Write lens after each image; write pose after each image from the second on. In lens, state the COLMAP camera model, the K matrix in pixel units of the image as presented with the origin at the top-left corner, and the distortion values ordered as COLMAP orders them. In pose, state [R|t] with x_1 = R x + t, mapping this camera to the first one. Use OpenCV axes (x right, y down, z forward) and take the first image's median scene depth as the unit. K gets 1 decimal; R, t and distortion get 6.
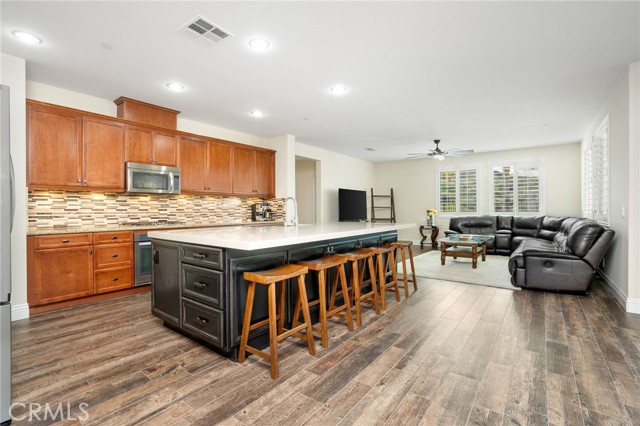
lens RADIAL K [[294.7, 0, 323.2], [0, 294.7, 216.5], [0, 0, 1]] dist [-0.011030, 0.000485]
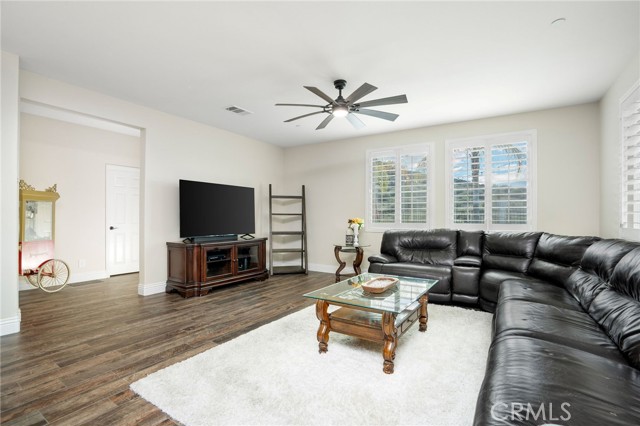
lens RADIAL K [[293.3, 0, 321.2], [0, 293.3, 217.4], [0, 0, 1]] dist [-0.029289, -0.000035]
pose [[0.997862, 0.007614, 0.064907, 0.375394], [-0.006115, 0.999711, -0.023254, -0.016700], [-0.065065, 0.022807, 0.997620, 0.579815]]
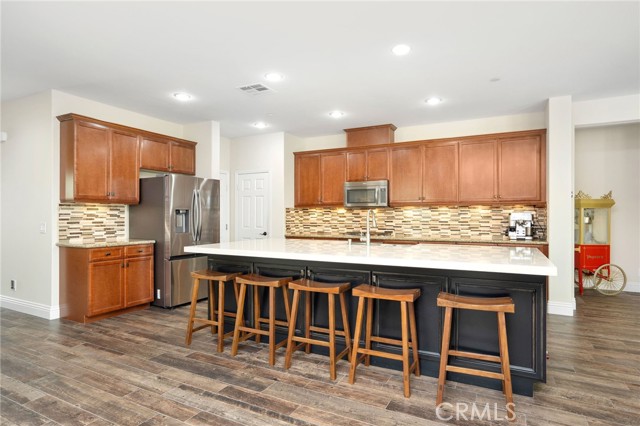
lens RADIAL K [[360.1, 0, 320.0], [0, 360.1, 213.0], [0, 0, 1]] dist [-0.007031, -0.000390]
pose [[0.154930, -0.009682, -0.987878, 0.553430], [-0.026195, 0.999560, -0.013905, -0.023213], [0.987578, 0.028032, 0.154608, 0.454041]]
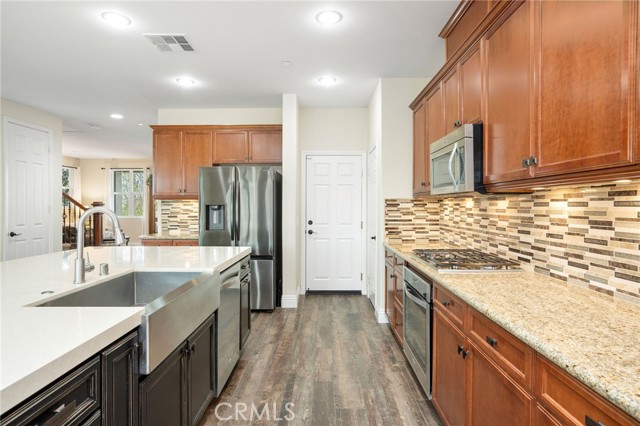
lens RADIAL K [[361.2, 0, 319.1], [0, 361.2, 201.0], [0, 0, 1]] dist [-0.004014, -0.000371]
pose [[-0.807667, -0.007331, -0.589594, -0.037672], [-0.015203, 0.999849, 0.008394, -0.051422], [0.589443, 0.015743, -0.807656, 0.994114]]
